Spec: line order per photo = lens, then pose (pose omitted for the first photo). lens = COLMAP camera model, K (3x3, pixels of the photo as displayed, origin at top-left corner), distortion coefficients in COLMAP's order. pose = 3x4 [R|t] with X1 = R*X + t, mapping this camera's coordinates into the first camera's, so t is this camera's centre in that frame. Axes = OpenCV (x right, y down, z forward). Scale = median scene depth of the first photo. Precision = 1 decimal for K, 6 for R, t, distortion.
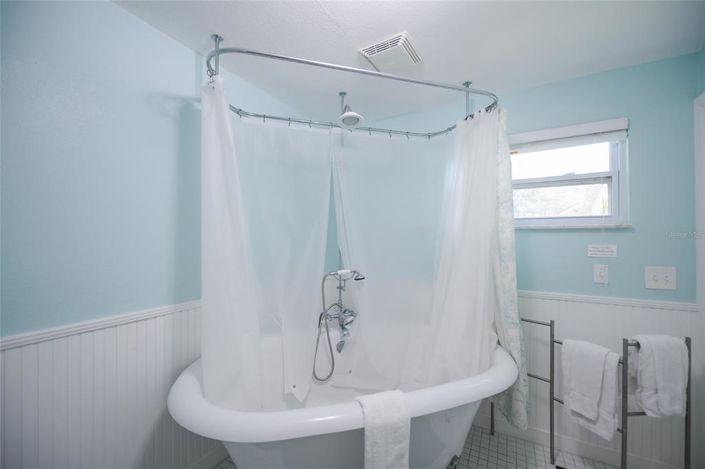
lens RADIAL K [[283.3, 0, 353.0], [0, 283.3, 236.9], [0, 0, 1]] dist [-0.002302, -0.003665]
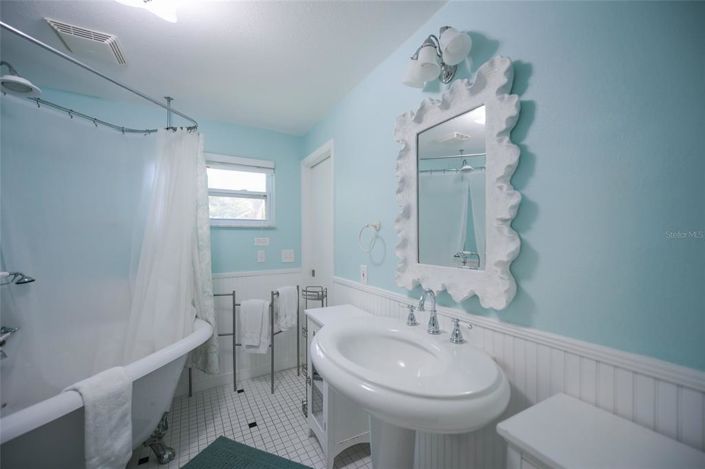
lens RADIAL K [[283.3, 0, 353.0], [0, 283.3, 236.9], [0, 0, 1]] dist [-0.002302, -0.003665]
pose [[0.515937, 0.001982, 0.856624, -0.225119], [0.001569, 0.999993, -0.003258, 0.028689], [-0.856625, 0.003025, 0.515930, -0.270792]]
